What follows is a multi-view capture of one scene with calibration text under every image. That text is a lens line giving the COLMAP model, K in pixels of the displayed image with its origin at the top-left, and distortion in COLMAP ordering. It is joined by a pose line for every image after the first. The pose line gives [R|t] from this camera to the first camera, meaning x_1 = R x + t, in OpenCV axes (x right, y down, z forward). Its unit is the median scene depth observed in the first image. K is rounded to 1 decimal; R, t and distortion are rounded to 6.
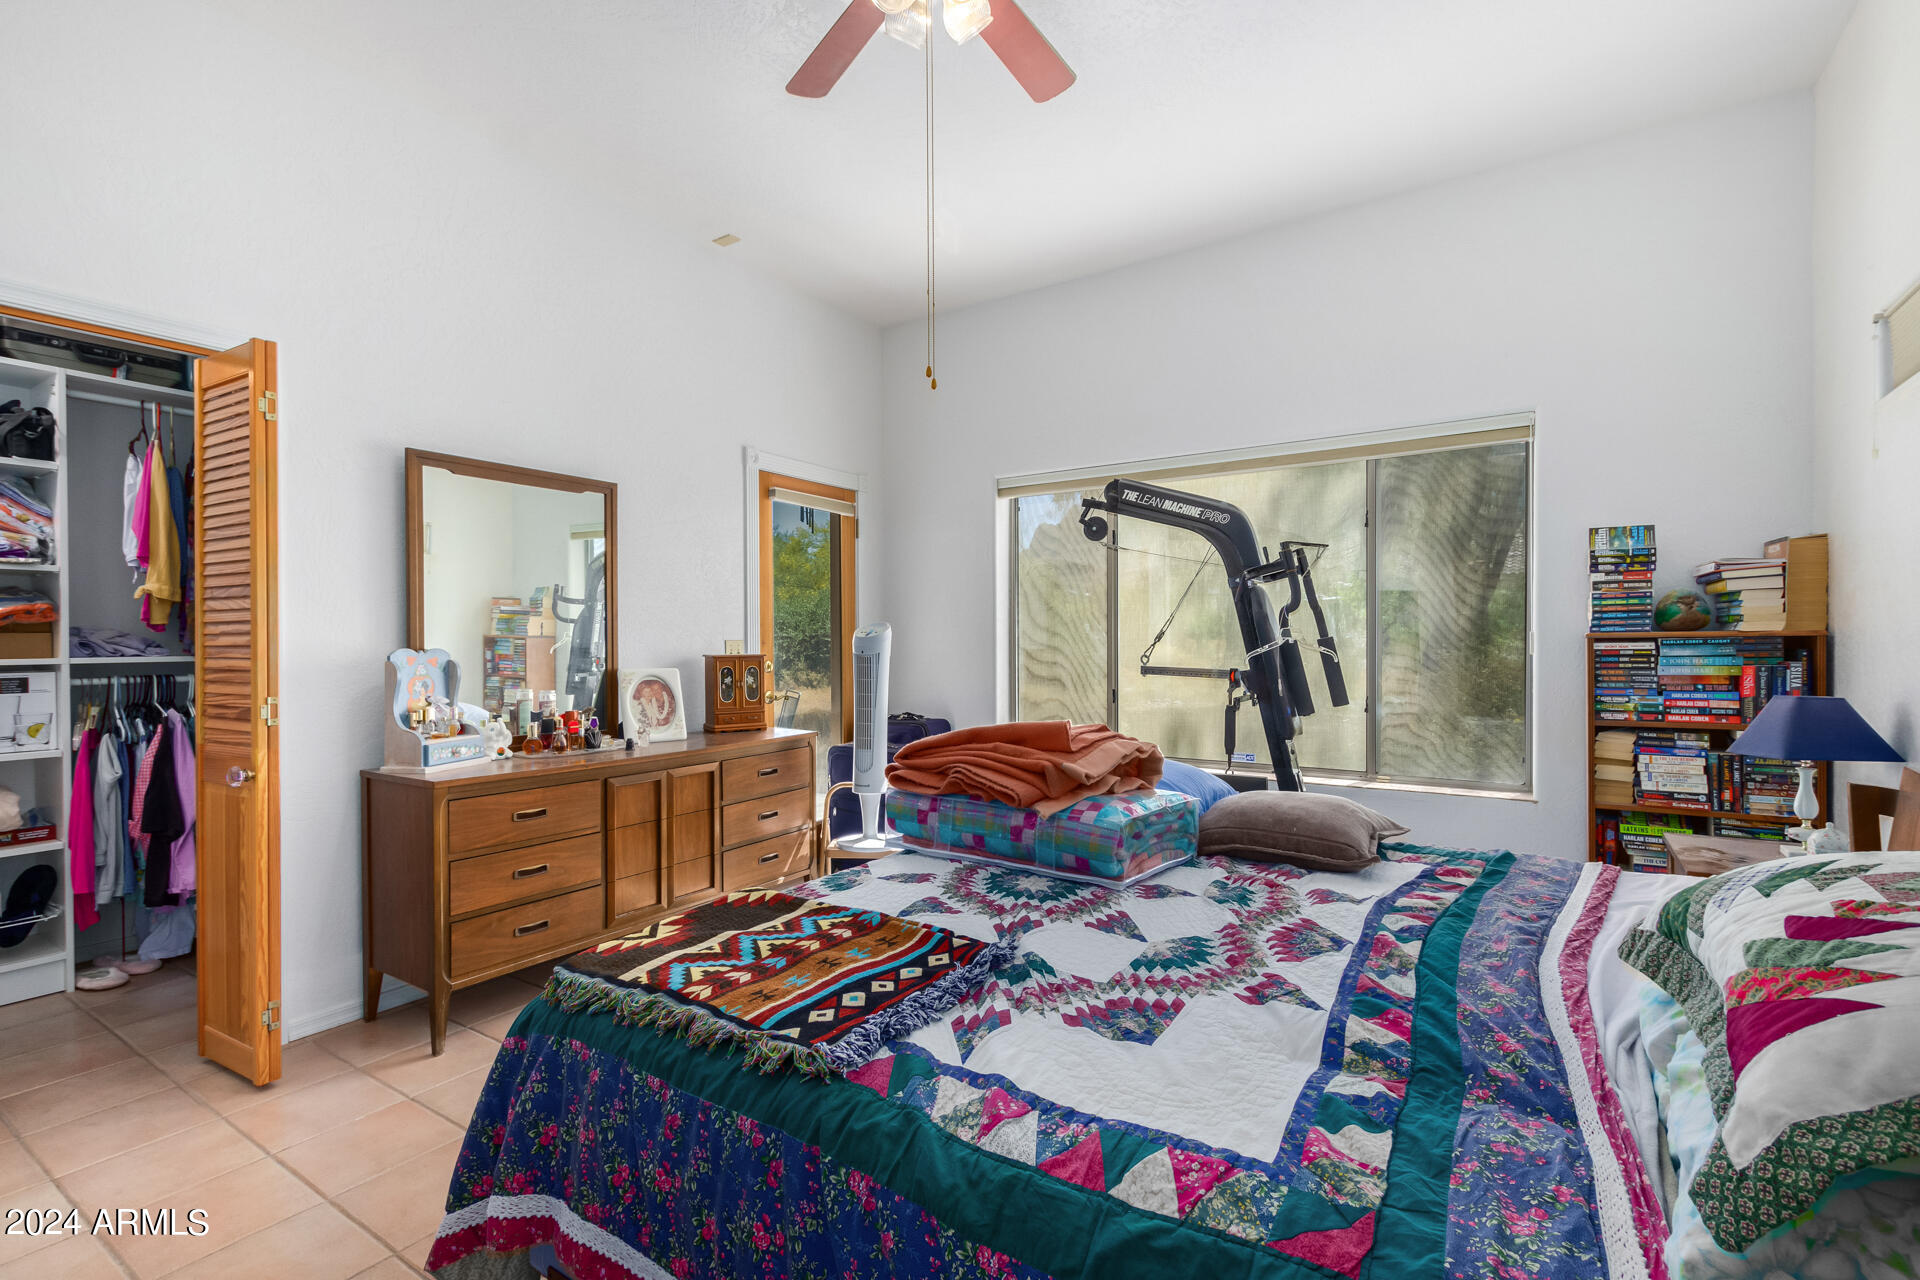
lens RADIAL K [[883.1, 0, 958.6], [0, 883.1, 640.7], [0, 0, 1]] dist [0.007440, -0.002006]
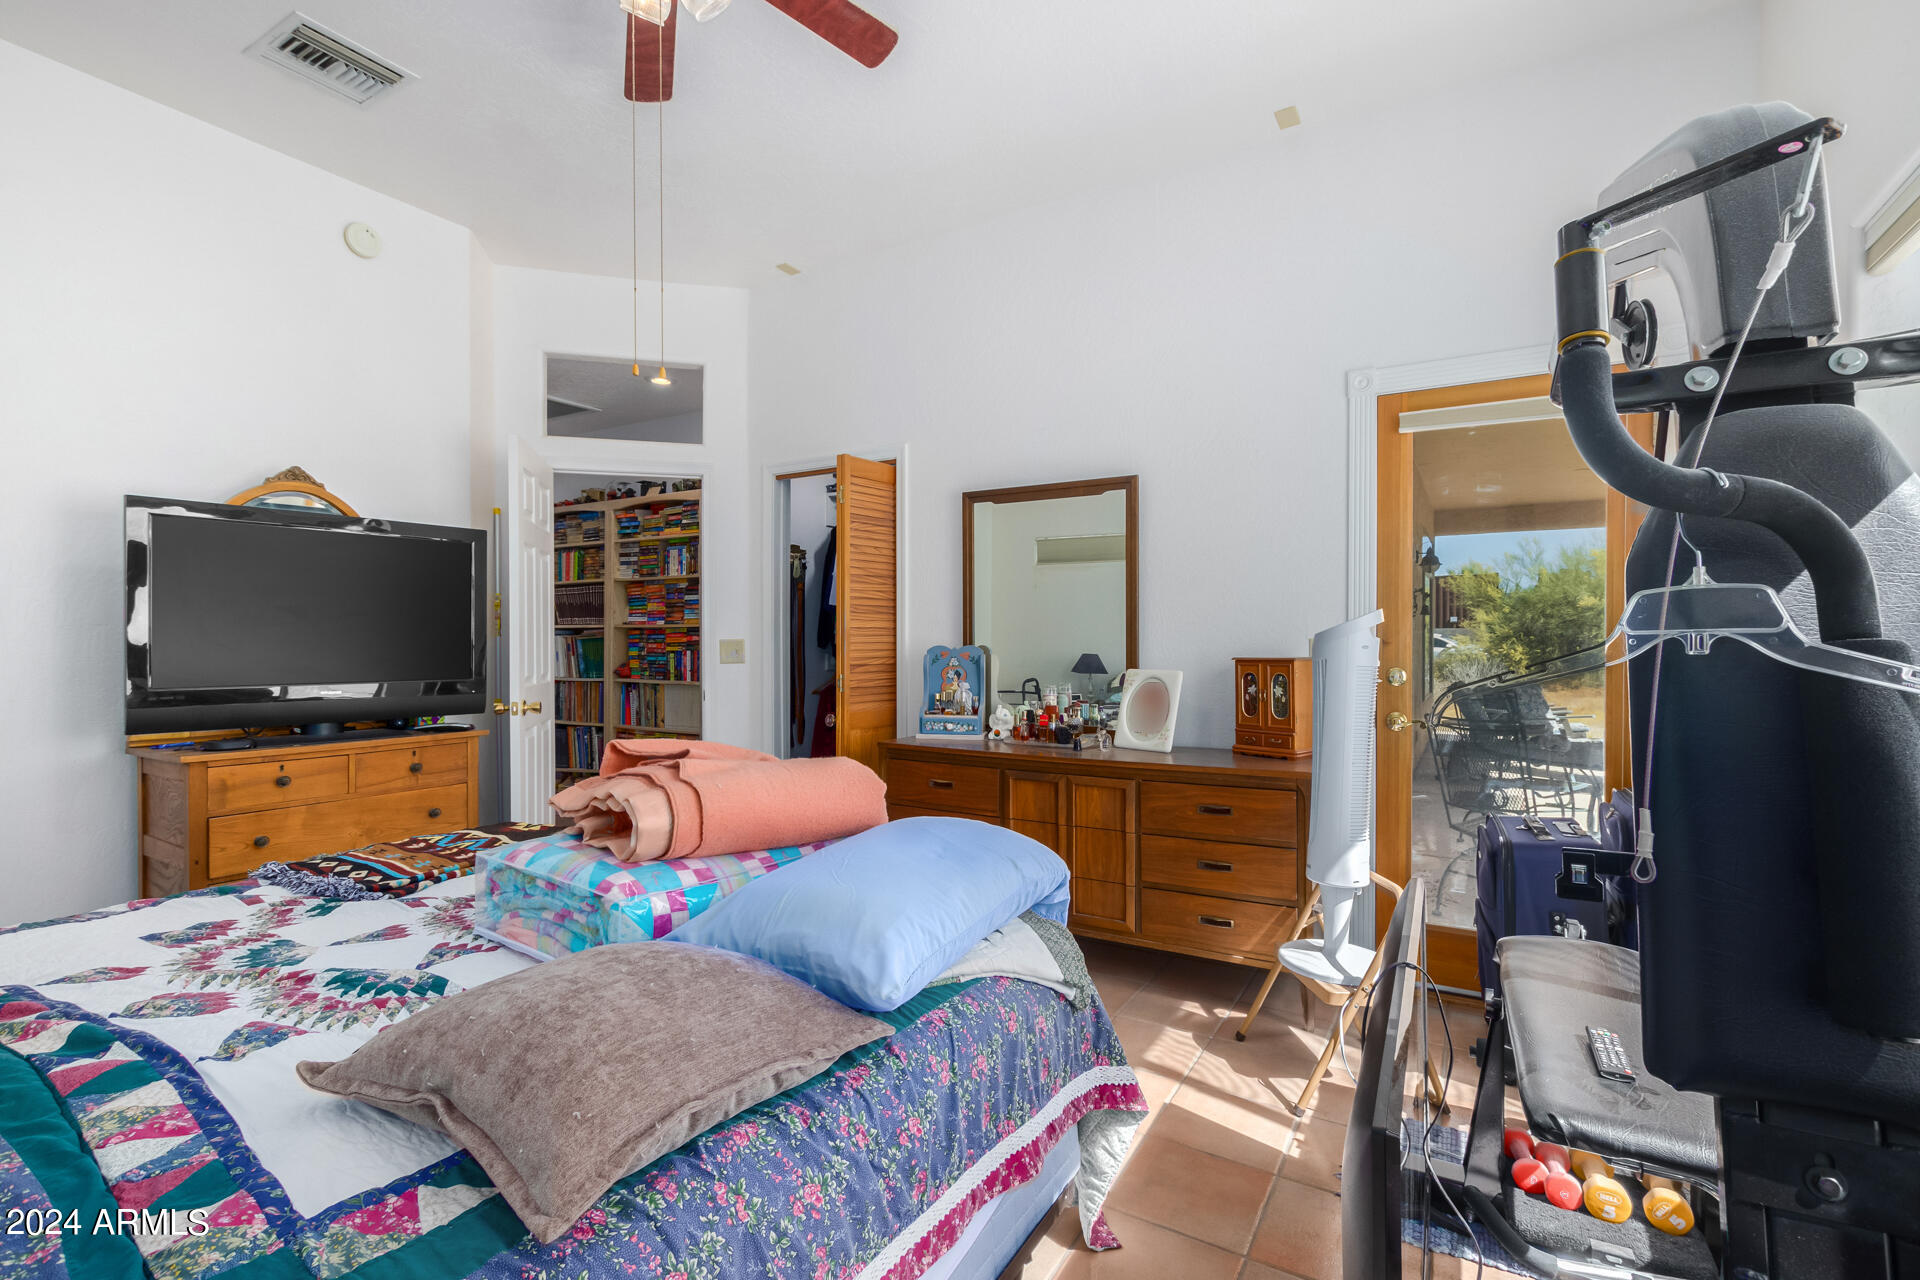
lens RADIAL K [[883.1, 0, 961.8], [0, 883.1, 641.7], [0, 0, 1]] dist [0.007440, -0.002006]
pose [[0.017827, -0.003205, -0.999836, 0.603483], [-0.002265, 0.999992, -0.003246, 0.006668], [0.999839, 0.002323, 0.017819, 0.850619]]
